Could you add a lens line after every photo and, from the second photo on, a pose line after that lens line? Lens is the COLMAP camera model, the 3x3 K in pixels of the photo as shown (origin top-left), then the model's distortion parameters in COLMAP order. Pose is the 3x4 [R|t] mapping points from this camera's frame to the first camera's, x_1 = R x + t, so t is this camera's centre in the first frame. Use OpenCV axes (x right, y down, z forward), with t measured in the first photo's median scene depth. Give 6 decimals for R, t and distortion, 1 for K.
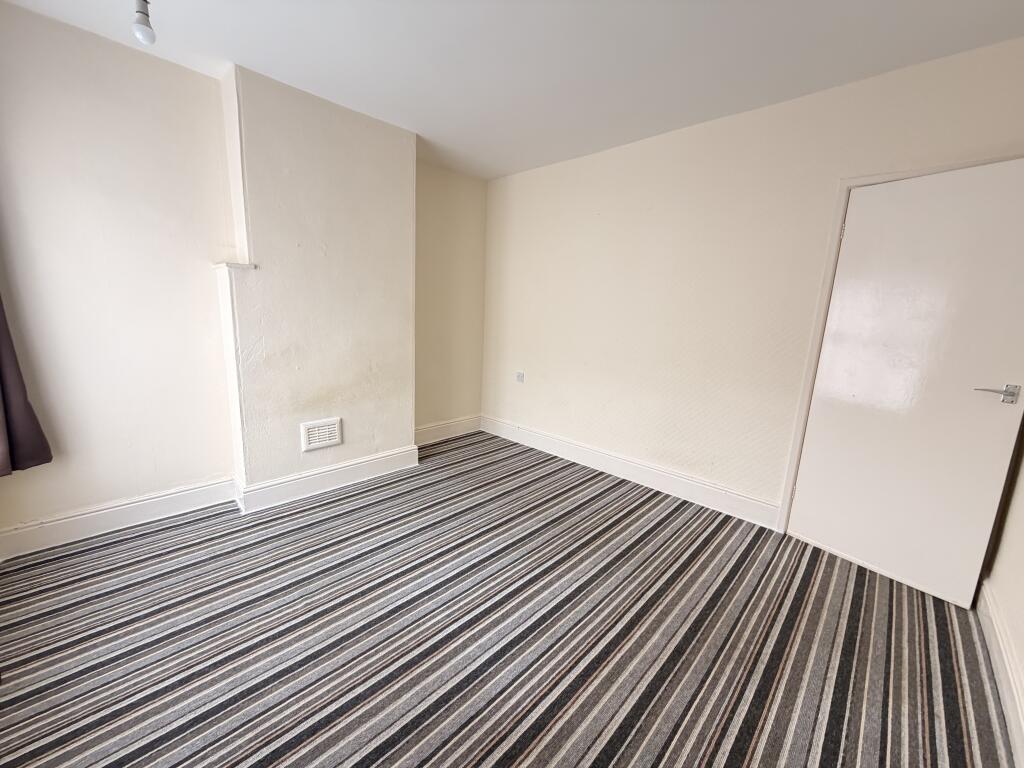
lens RADIAL K [[407.9, 0, 508.8], [0, 407.9, 383.8], [0, 0, 1]] dist [-0.002301, -0.000242]
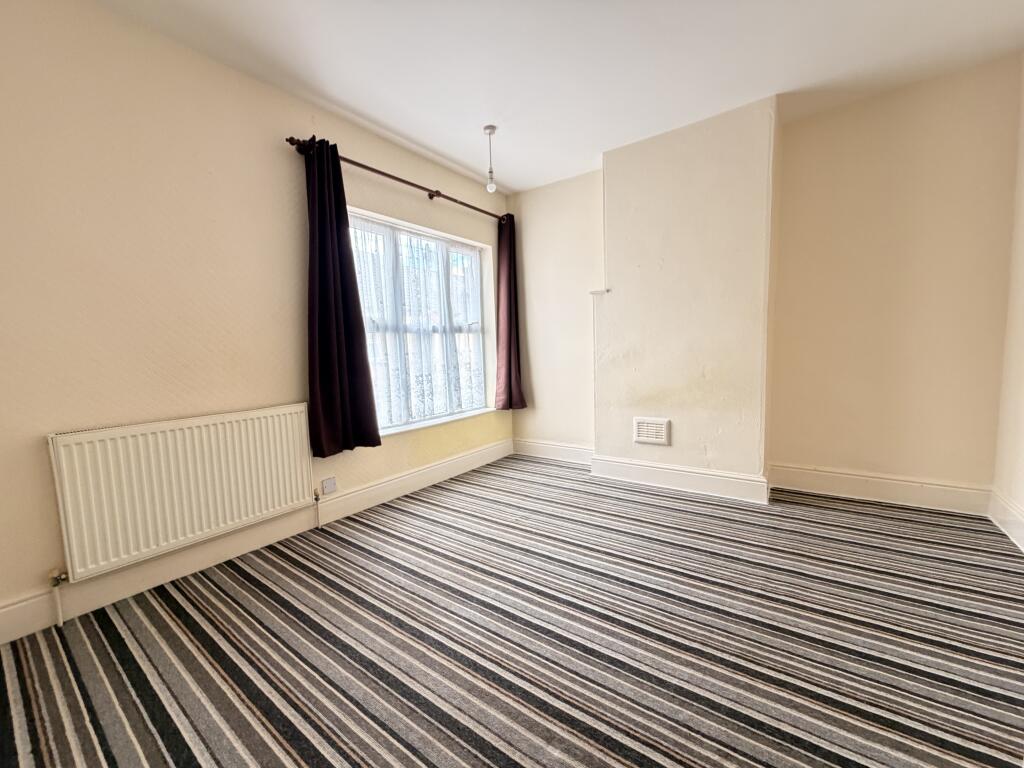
lens RADIAL K [[407.9, 0, 509.6], [0, 407.9, 385.2], [0, 0, 1]] dist [-0.002301, -0.000242]
pose [[0.133577, 0.045332, -0.990001, 0.610811], [-0.139142, 0.989916, 0.026554, 0.026436], [0.981222, 0.134204, 0.138537, 0.485525]]
